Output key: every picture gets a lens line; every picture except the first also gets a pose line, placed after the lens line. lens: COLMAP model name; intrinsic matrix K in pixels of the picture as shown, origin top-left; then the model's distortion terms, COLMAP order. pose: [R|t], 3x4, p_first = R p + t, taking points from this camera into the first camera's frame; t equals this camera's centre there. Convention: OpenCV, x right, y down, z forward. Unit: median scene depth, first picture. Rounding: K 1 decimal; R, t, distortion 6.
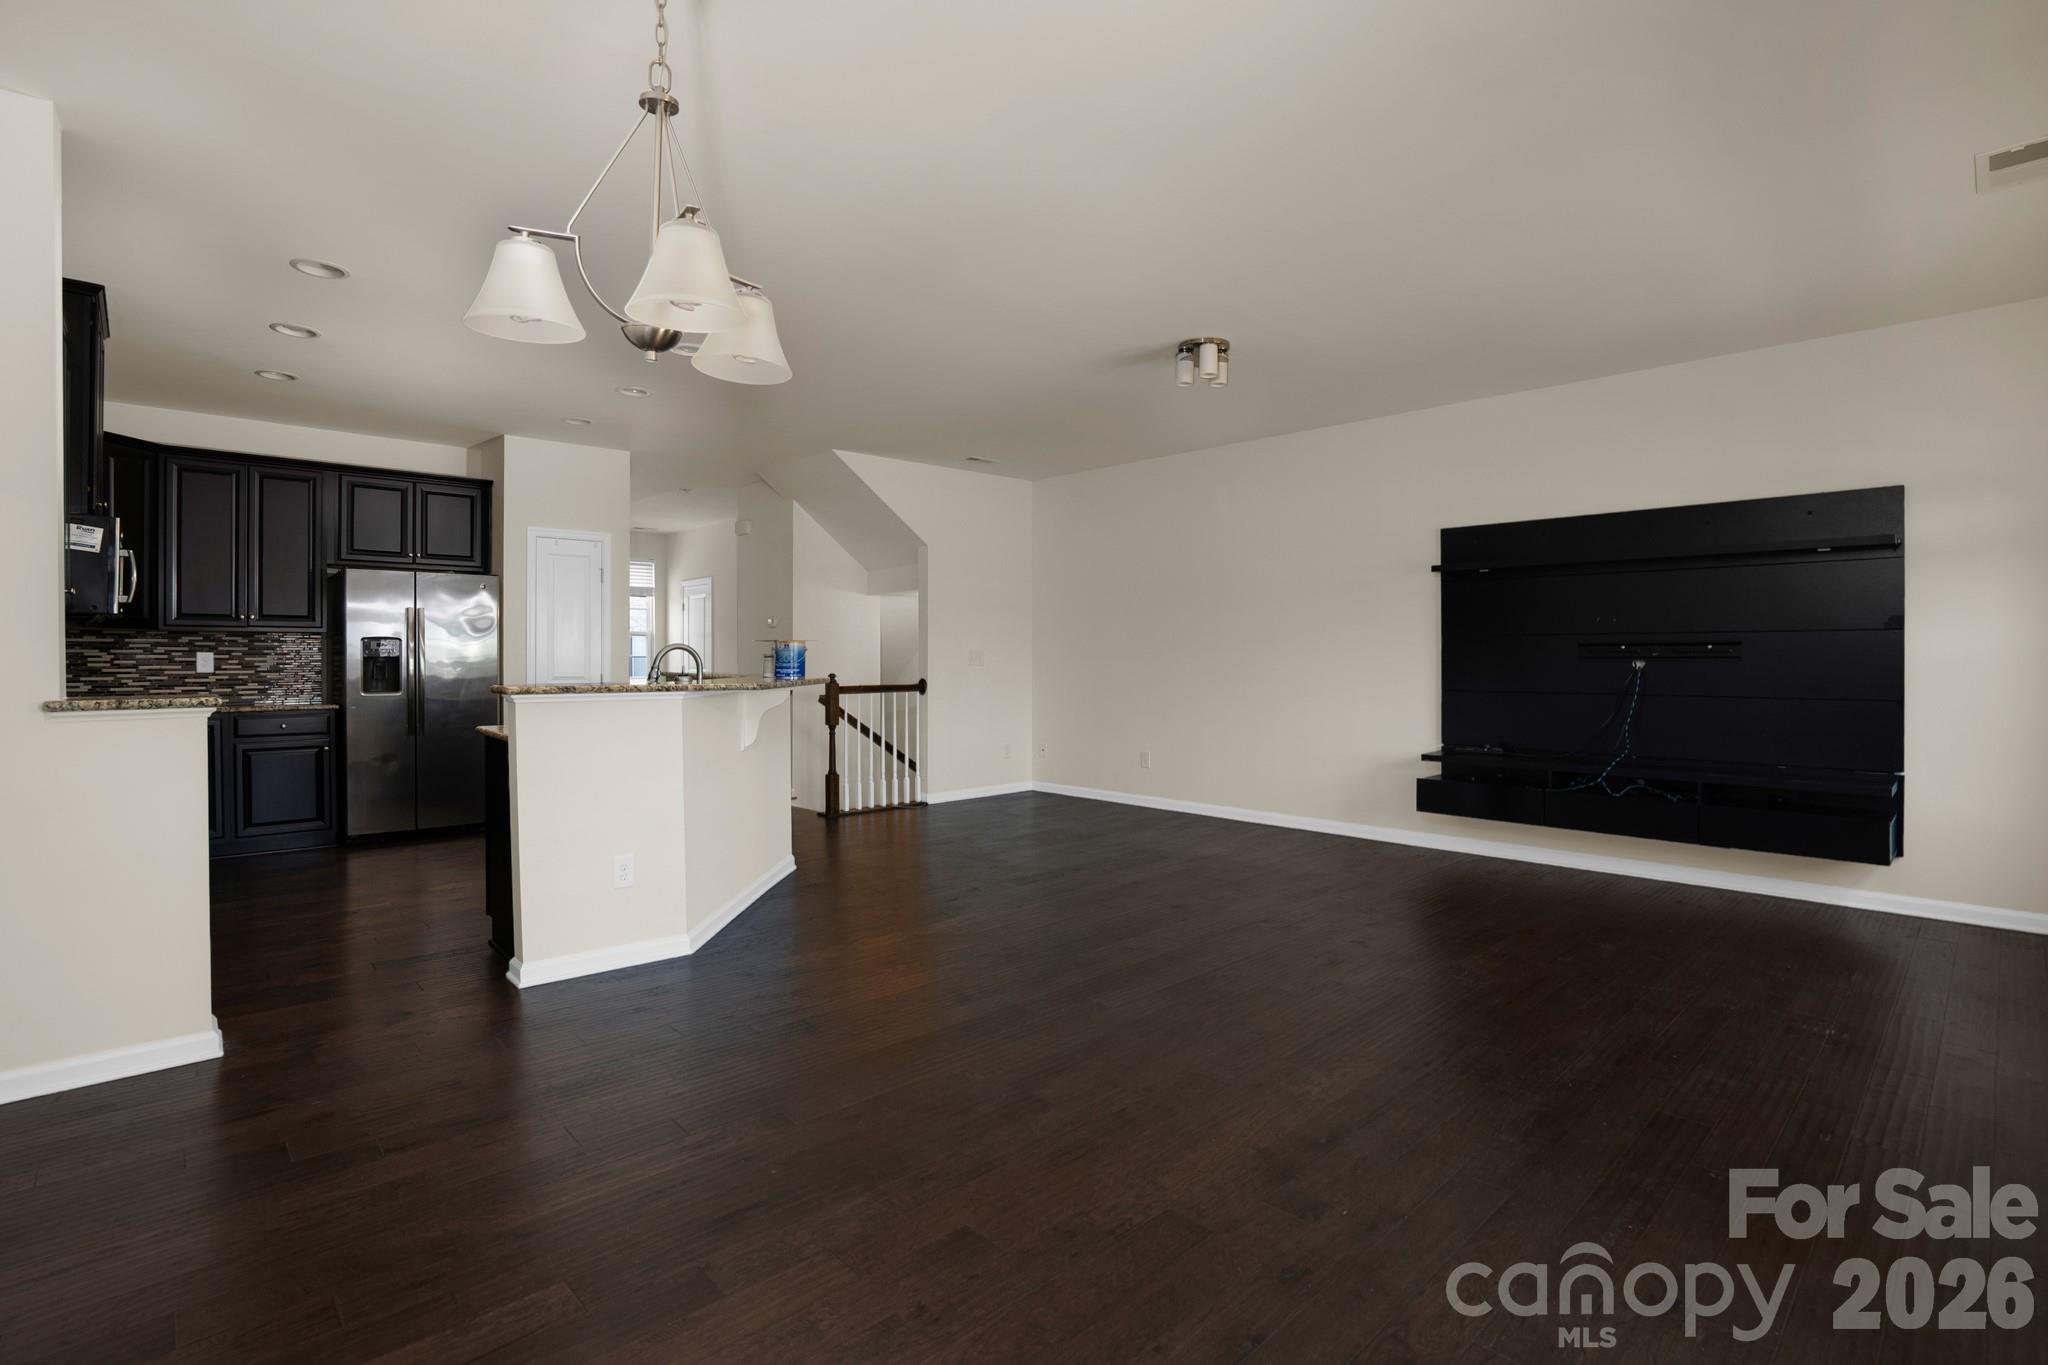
lens RADIAL K [[968.4, 0, 1004.2], [0, 968.4, 657.9], [0, 0, 1]] dist [-0.019295, 0.002522]
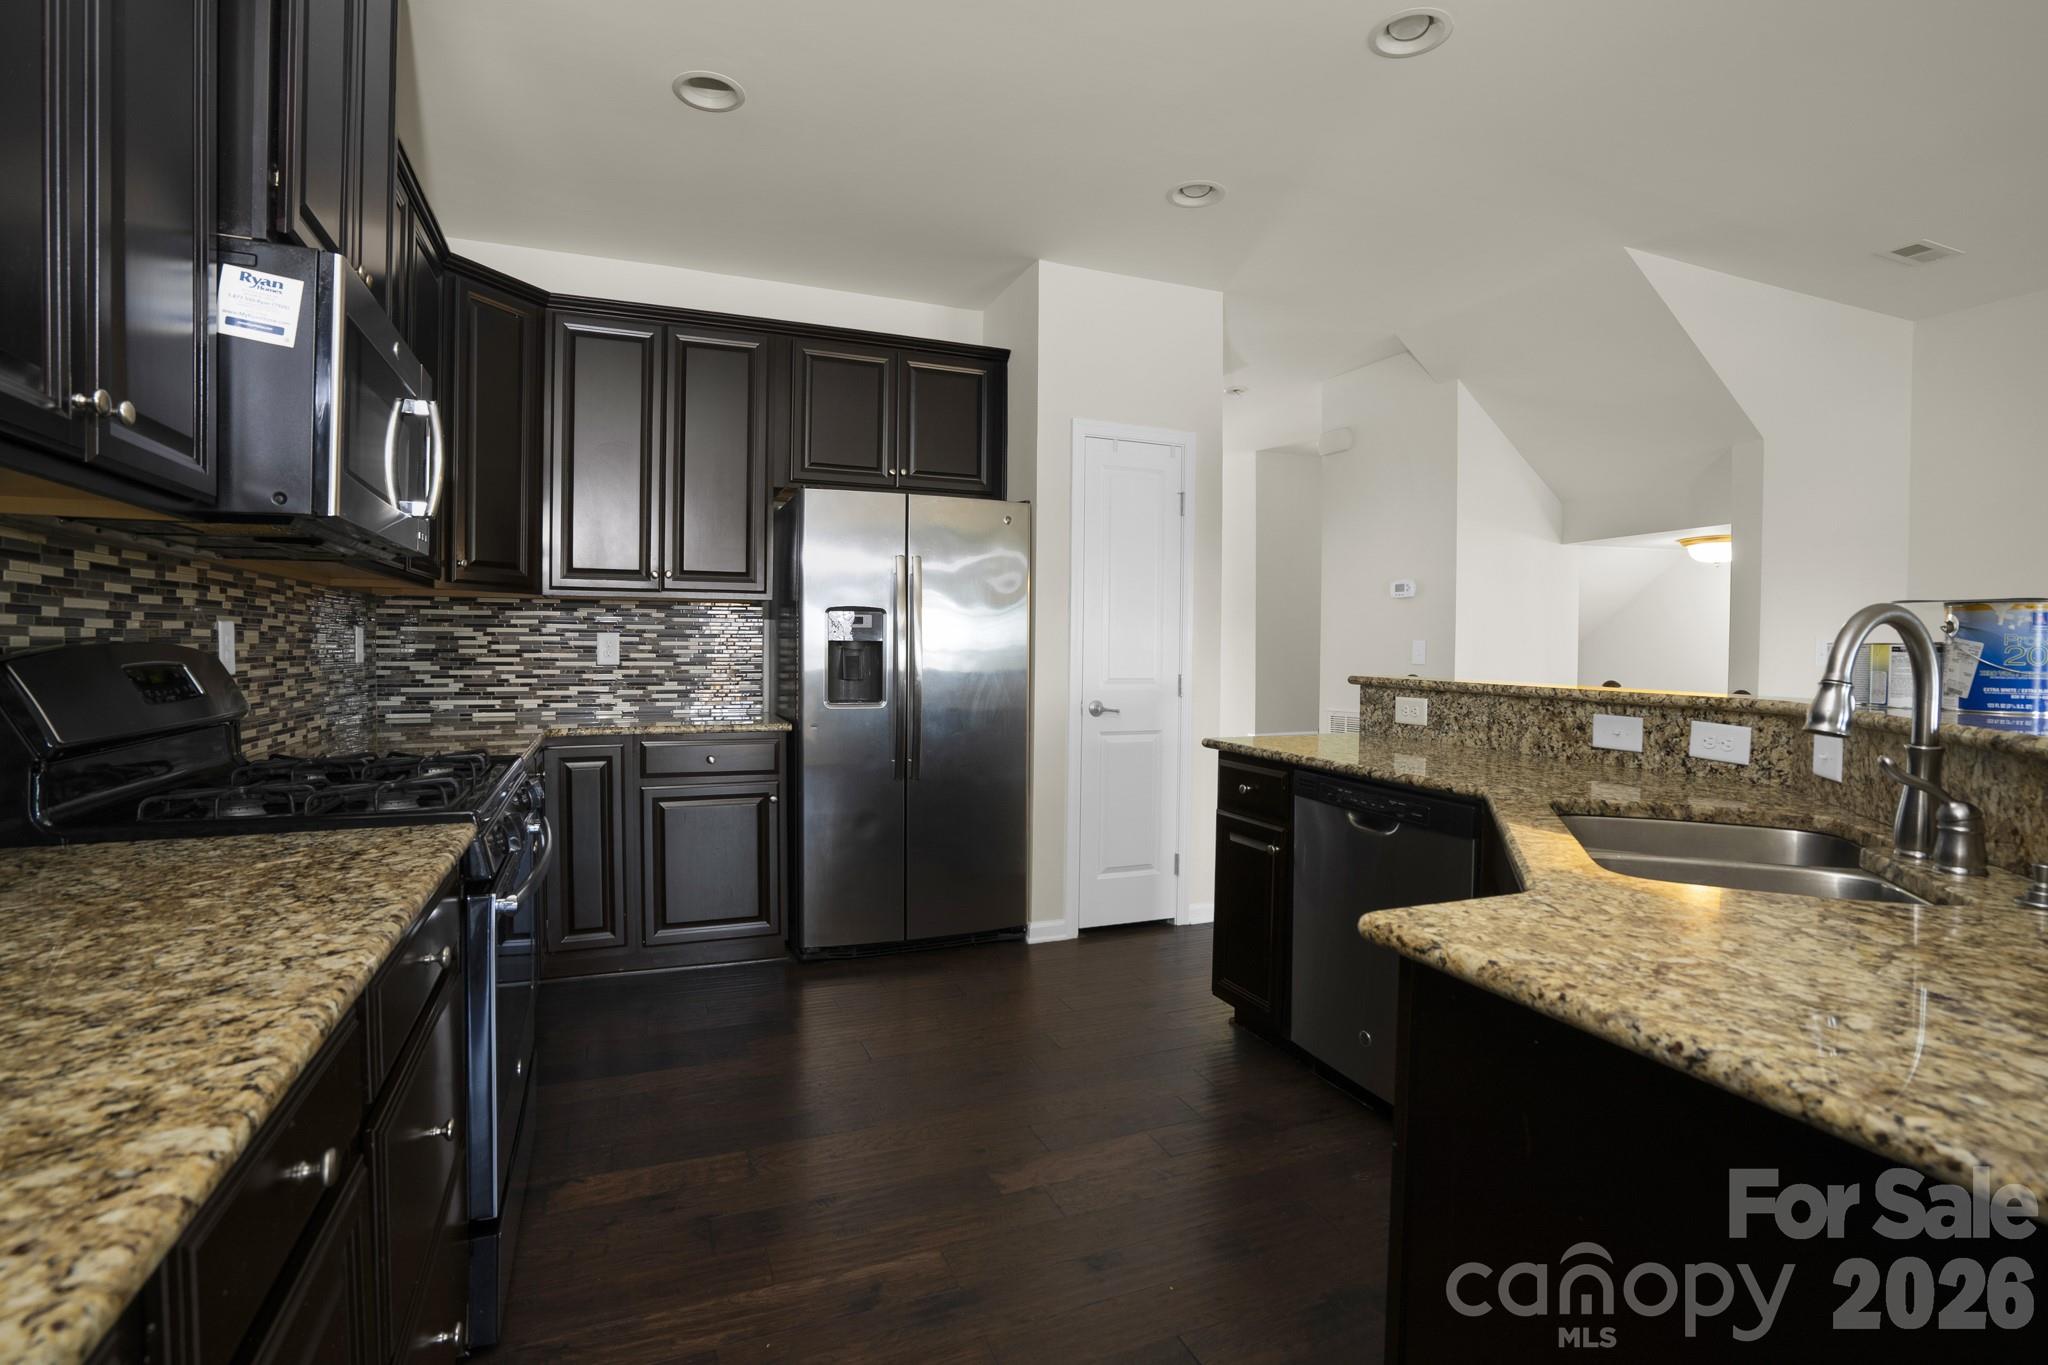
lens RADIAL K [[968.4, 0, 1019.5], [0, 968.4, 673.6], [0, 0, 1]] dist [-0.019295, 0.002522]
pose [[0.941284, 0.016414, -0.337217, -0.356888], [-0.007640, 0.999597, 0.027329, 0.001710], [0.337529, -0.023148, 0.941030, 0.483130]]
